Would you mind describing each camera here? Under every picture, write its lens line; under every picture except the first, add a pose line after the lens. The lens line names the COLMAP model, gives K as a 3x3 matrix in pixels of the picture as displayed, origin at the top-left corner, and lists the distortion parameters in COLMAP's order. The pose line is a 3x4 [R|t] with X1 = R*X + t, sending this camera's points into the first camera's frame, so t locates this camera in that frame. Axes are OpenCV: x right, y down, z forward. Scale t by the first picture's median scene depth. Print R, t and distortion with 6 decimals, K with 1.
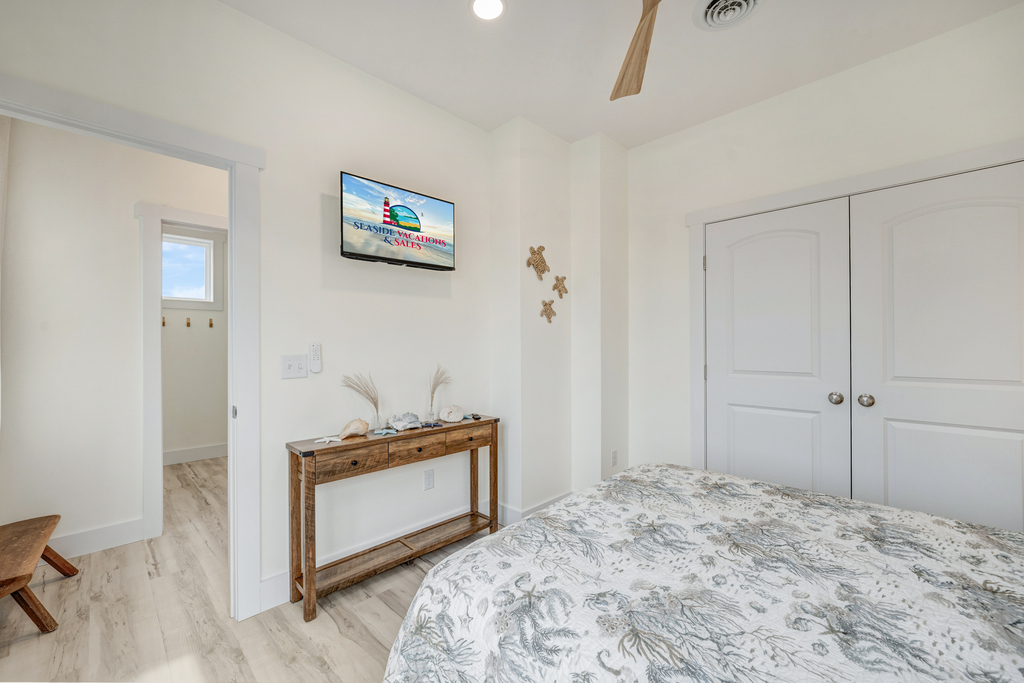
lens RADIAL K [[412.2, 0, 507.5], [0, 412.2, 339.5], [0, 0, 1]] dist [0.002446, -0.001020]
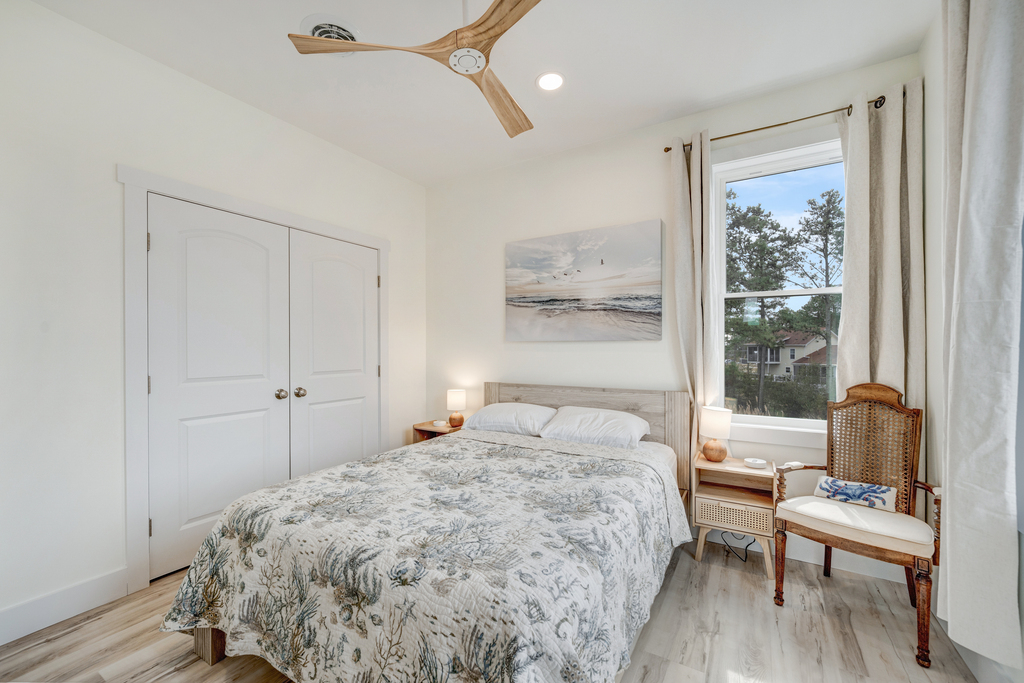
lens RADIAL K [[412.2, 0, 502.4], [0, 412.2, 346.7], [0, 0, 1]] dist [0.002446, -0.001020]
pose [[-0.218522, 0.006918, 0.975807, -0.815397], [-0.008389, 0.999925, -0.008968, 0.018793], [-0.975796, -0.010146, -0.218448, 1.052235]]
